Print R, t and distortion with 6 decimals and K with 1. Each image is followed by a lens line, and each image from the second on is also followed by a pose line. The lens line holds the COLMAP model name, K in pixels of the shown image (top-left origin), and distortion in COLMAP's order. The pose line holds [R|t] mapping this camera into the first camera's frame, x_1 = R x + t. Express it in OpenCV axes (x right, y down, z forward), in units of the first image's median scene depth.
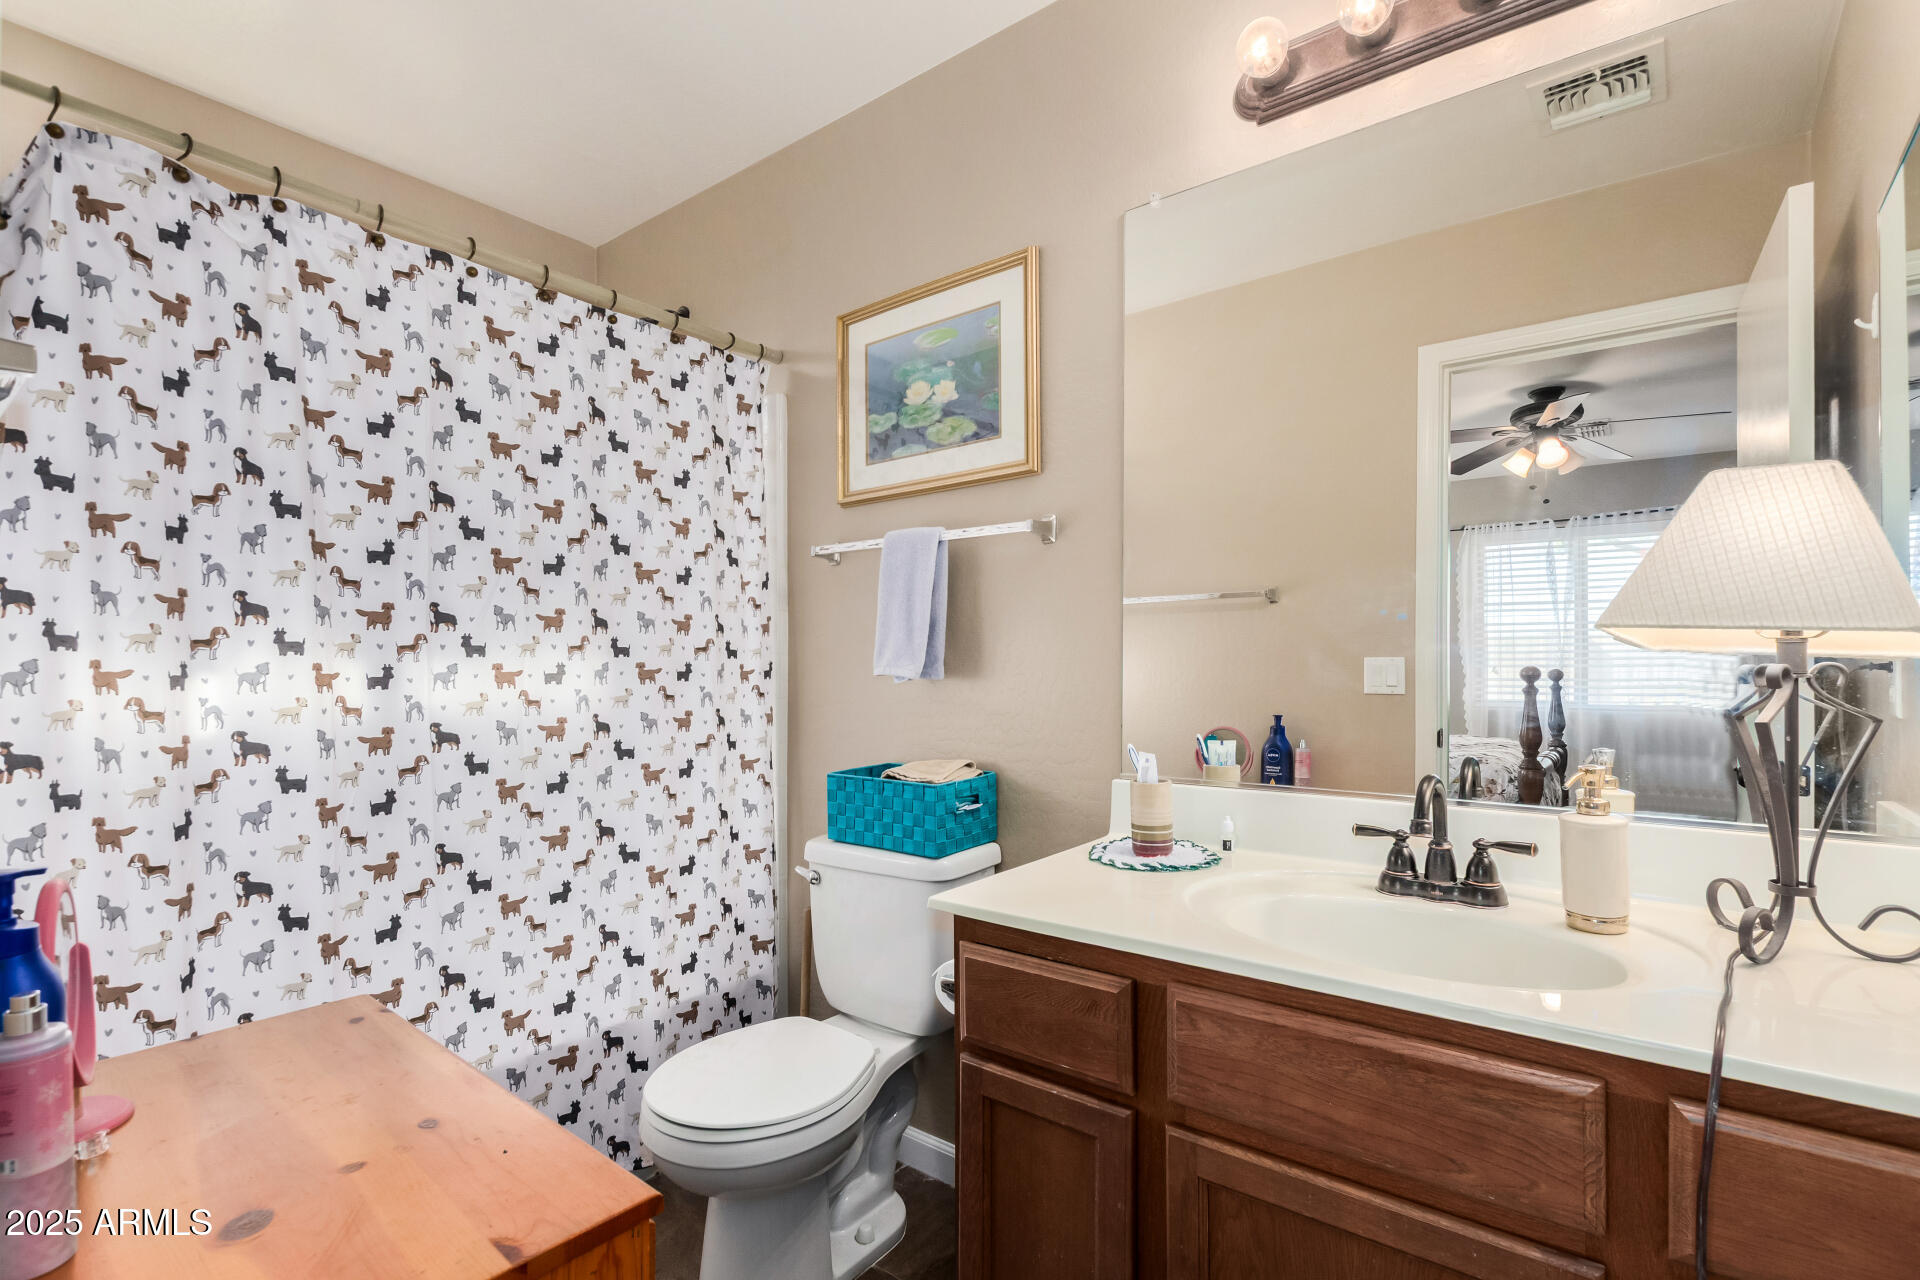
lens RADIAL K [[884.6, 0, 960.2], [0, 884.6, 647.0], [0, 0, 1]] dist [0.000174, -0.000464]
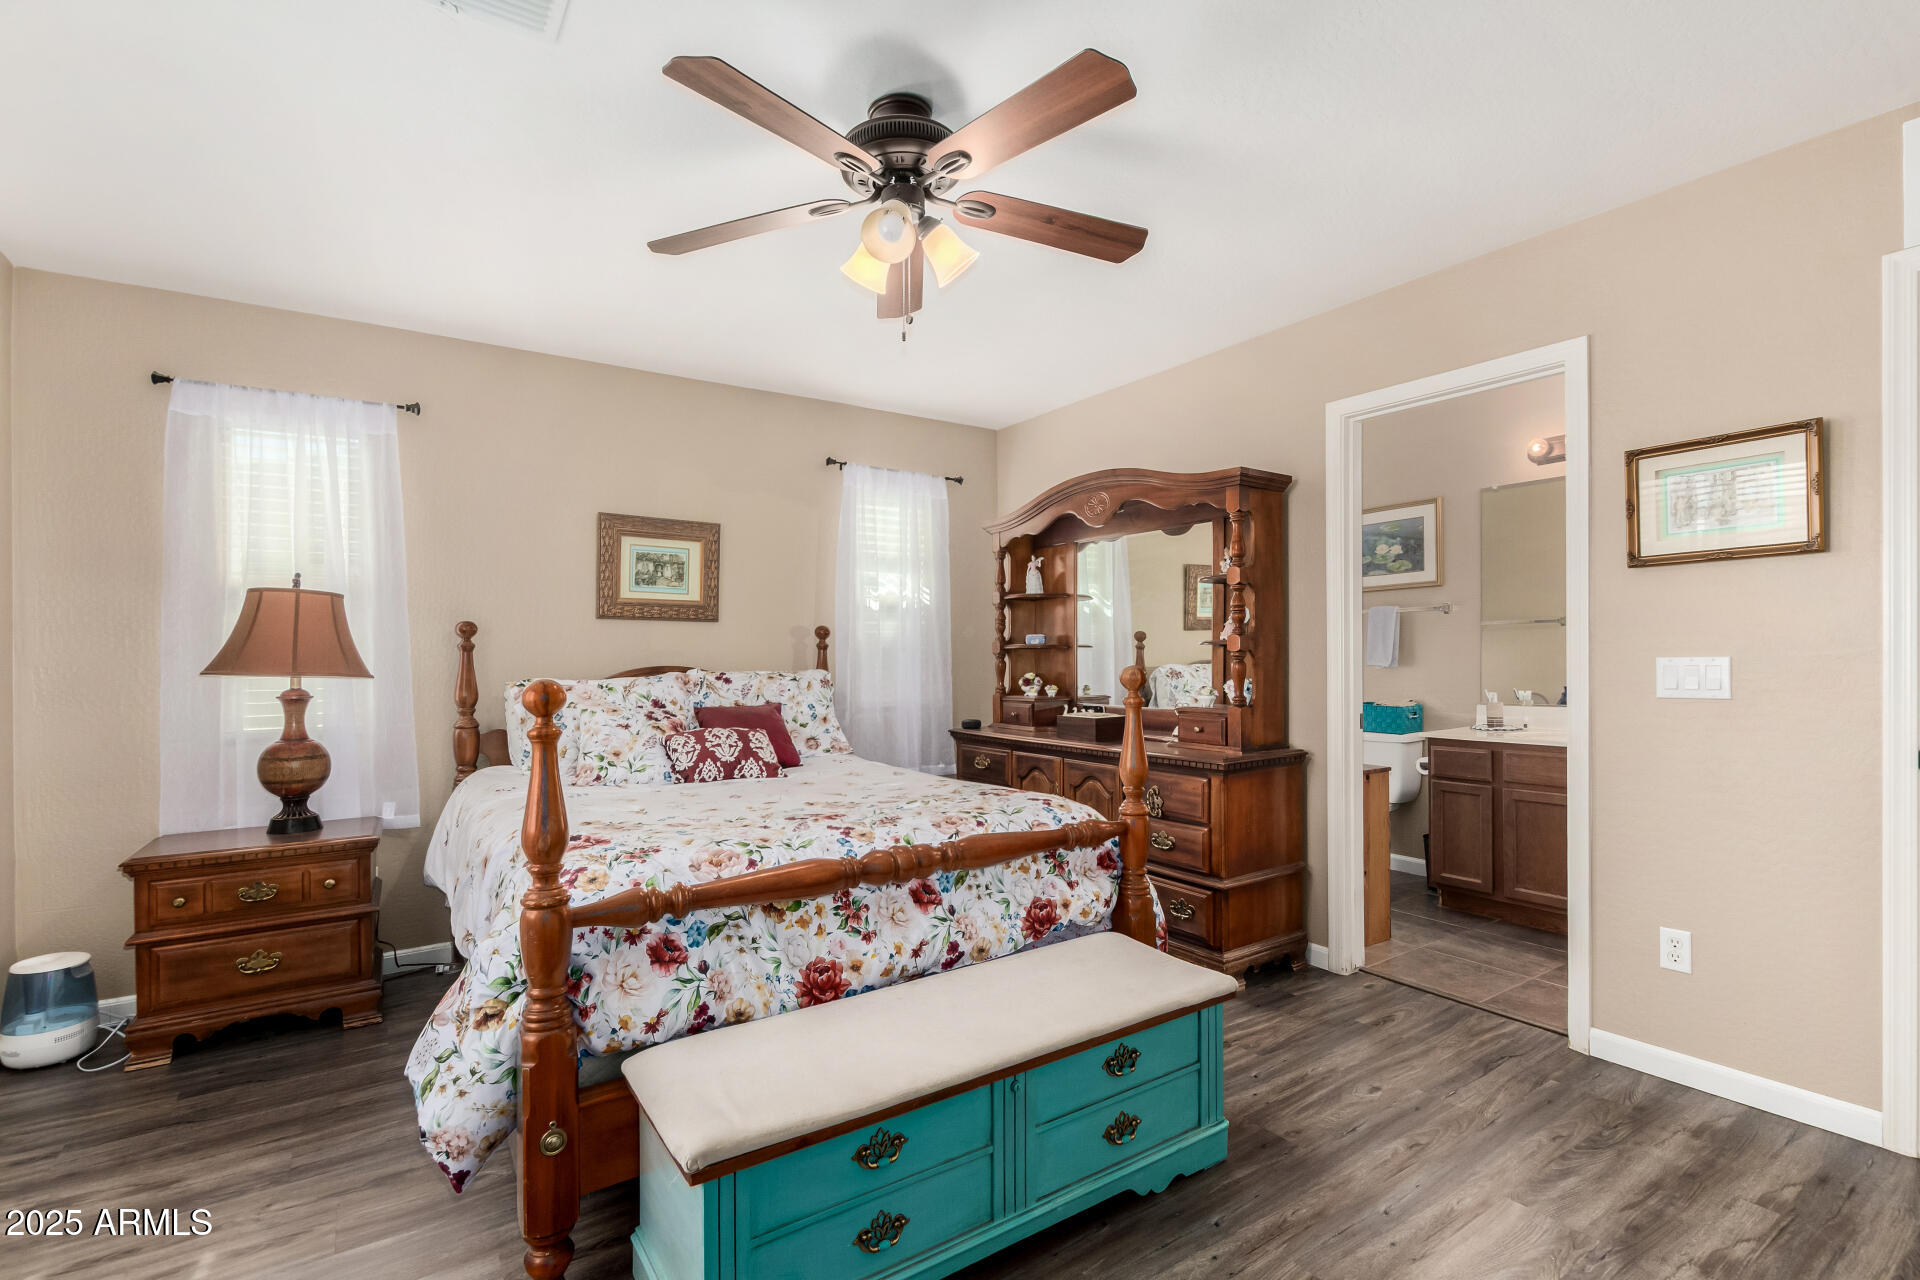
lens RADIAL K [[884.6, 0, 958.3], [0, 884.6, 646.7], [0, 0, 1]] dist [0.000174, -0.000464]
pose [[0.950828, -0.007101, -0.309638, -0.524356], [0.007642, 0.999971, 0.000533, -0.039314], [0.309625, -0.002873, 0.950854, -2.157306]]
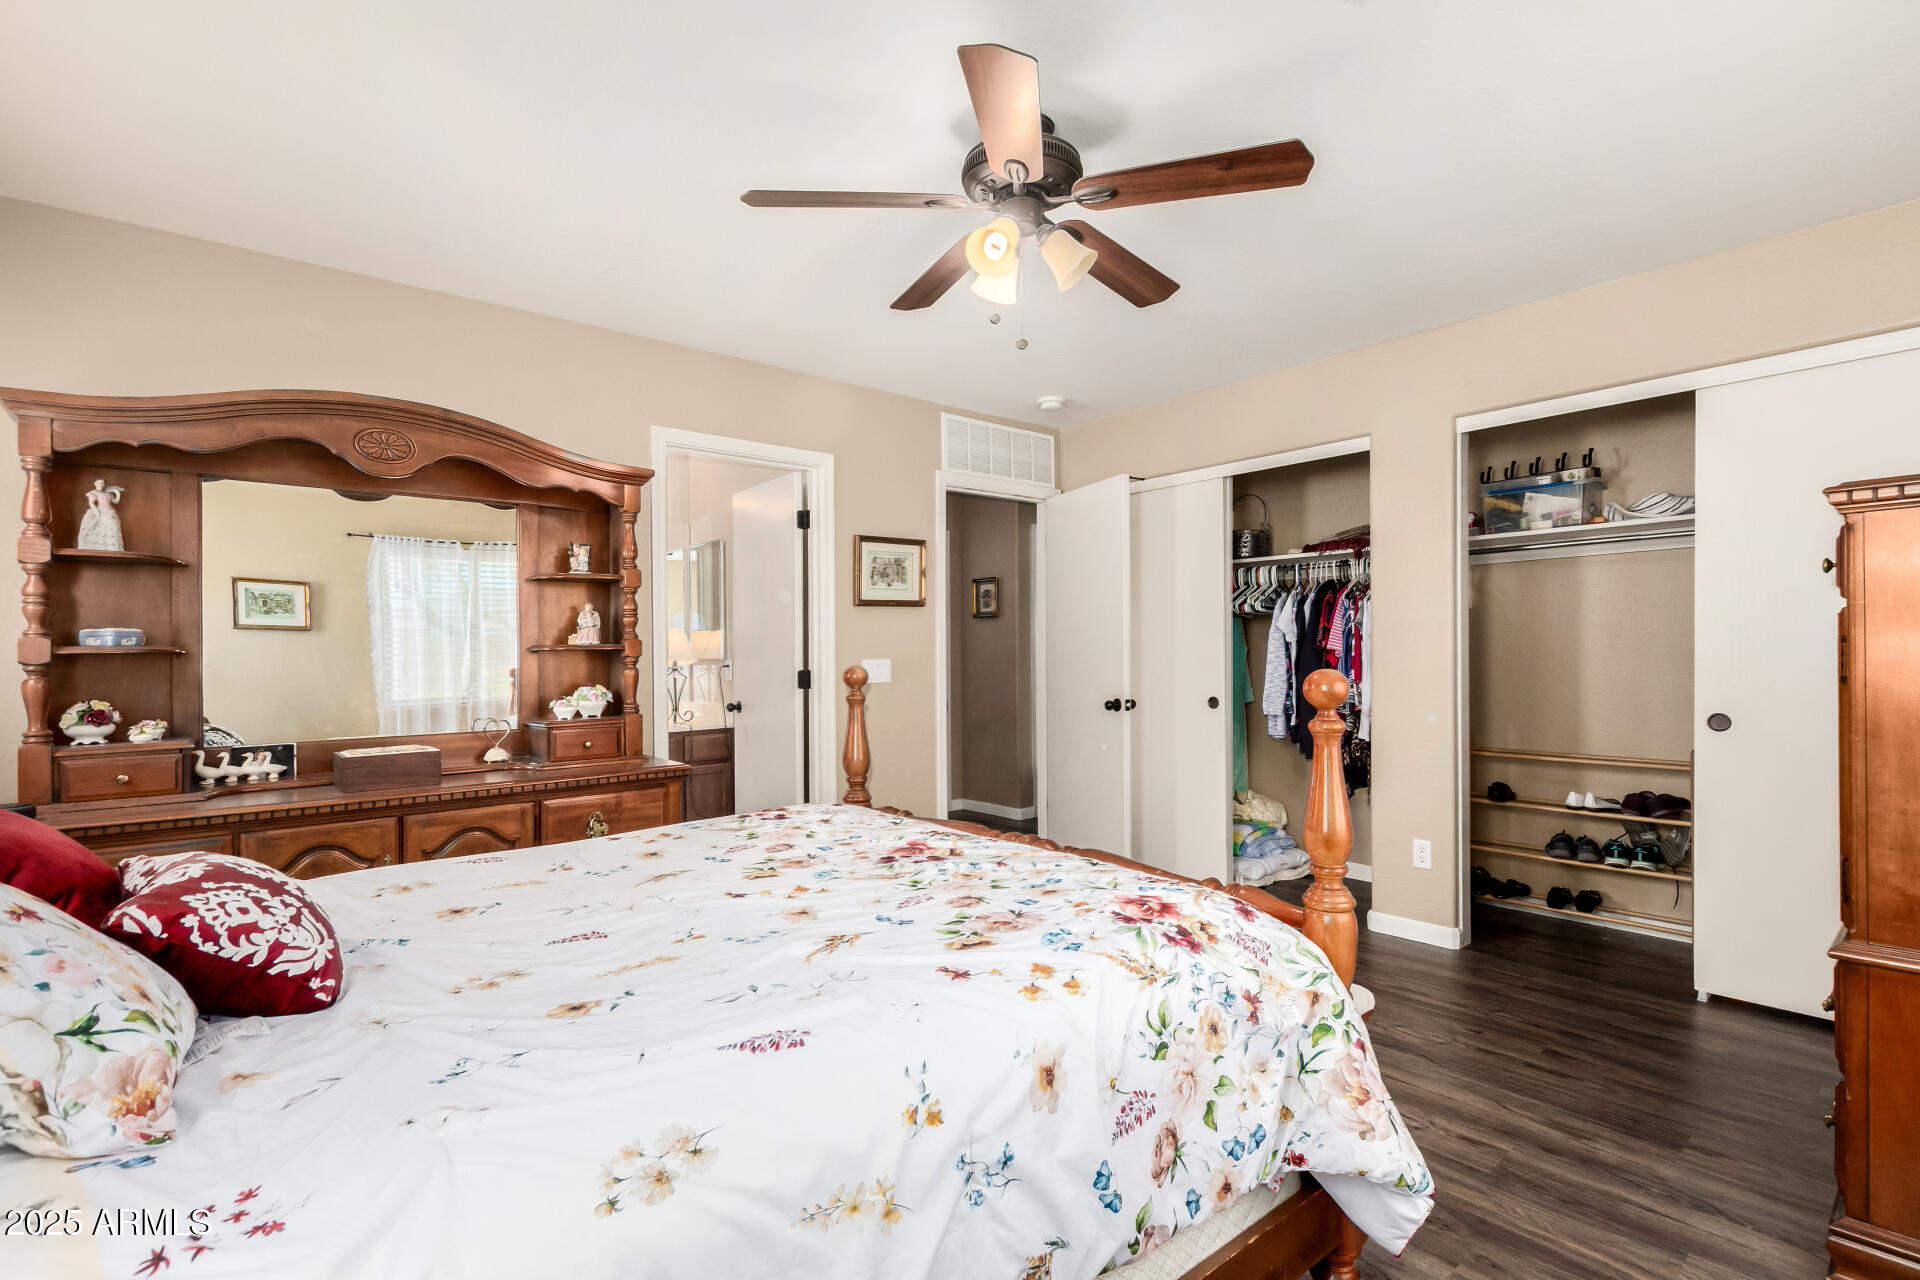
lens RADIAL K [[884.6, 0, 959.3], [0, 884.6, 650.7], [0, 0, 1]] dist [0.000174, -0.000464]
pose [[0.190205, 0.000448, 0.981744, -3.506416], [0.001300, 0.999999, -0.000709, -0.033746], [-0.981743, 0.001411, 0.190205, -0.415640]]
